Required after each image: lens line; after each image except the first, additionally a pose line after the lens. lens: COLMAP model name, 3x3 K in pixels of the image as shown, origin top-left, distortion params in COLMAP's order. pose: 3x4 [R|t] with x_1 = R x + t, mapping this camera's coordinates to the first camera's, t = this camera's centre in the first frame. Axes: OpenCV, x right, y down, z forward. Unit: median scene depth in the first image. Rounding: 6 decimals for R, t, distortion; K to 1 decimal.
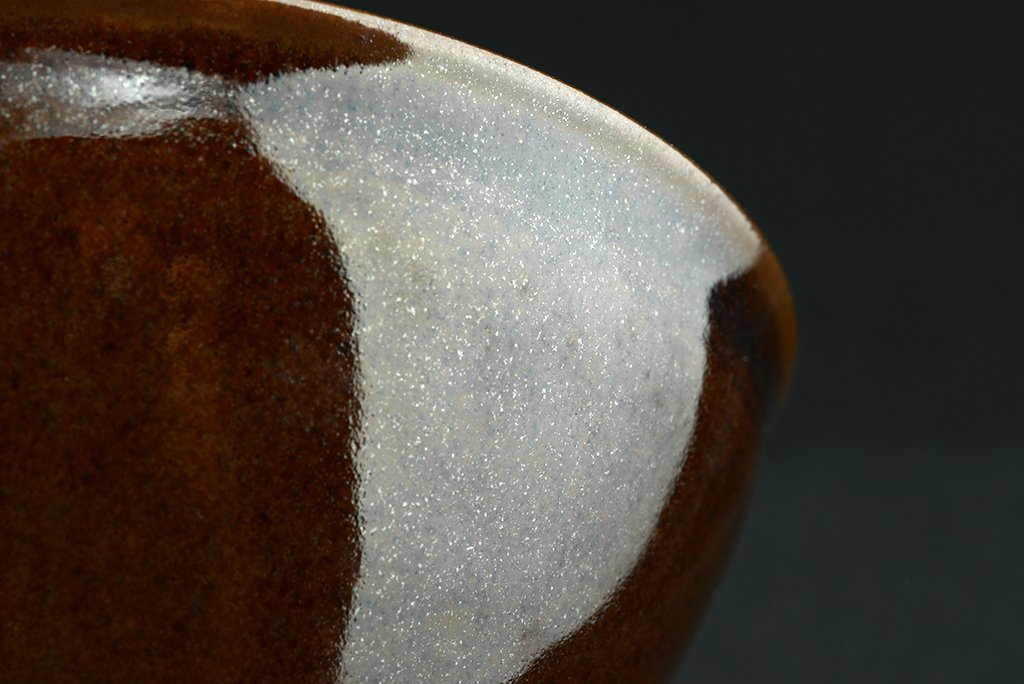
lens RADIAL K [[3807.4, 0, 511.5], [0, 3807.4, 338.0], [0, 0, 1]] dist [0.245386, 0.000000]
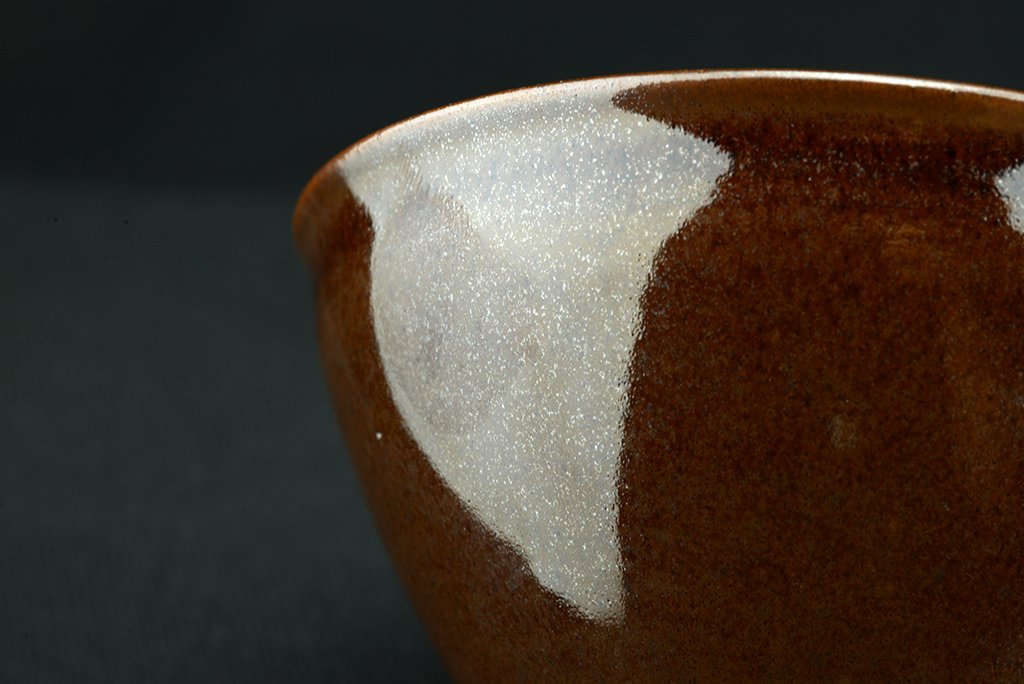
lens RADIAL K [[3807.4, 0, 510.1], [0, 3807.4, 335.5], [0, 0, 1]] dist [0.245386, 0.000000]
pose [[0.991630, 0.042997, -0.121743, -0.073312], [-0.021695, 0.985003, 0.171169, -0.226251], [0.127277, -0.167095, 0.977691, -0.261627]]
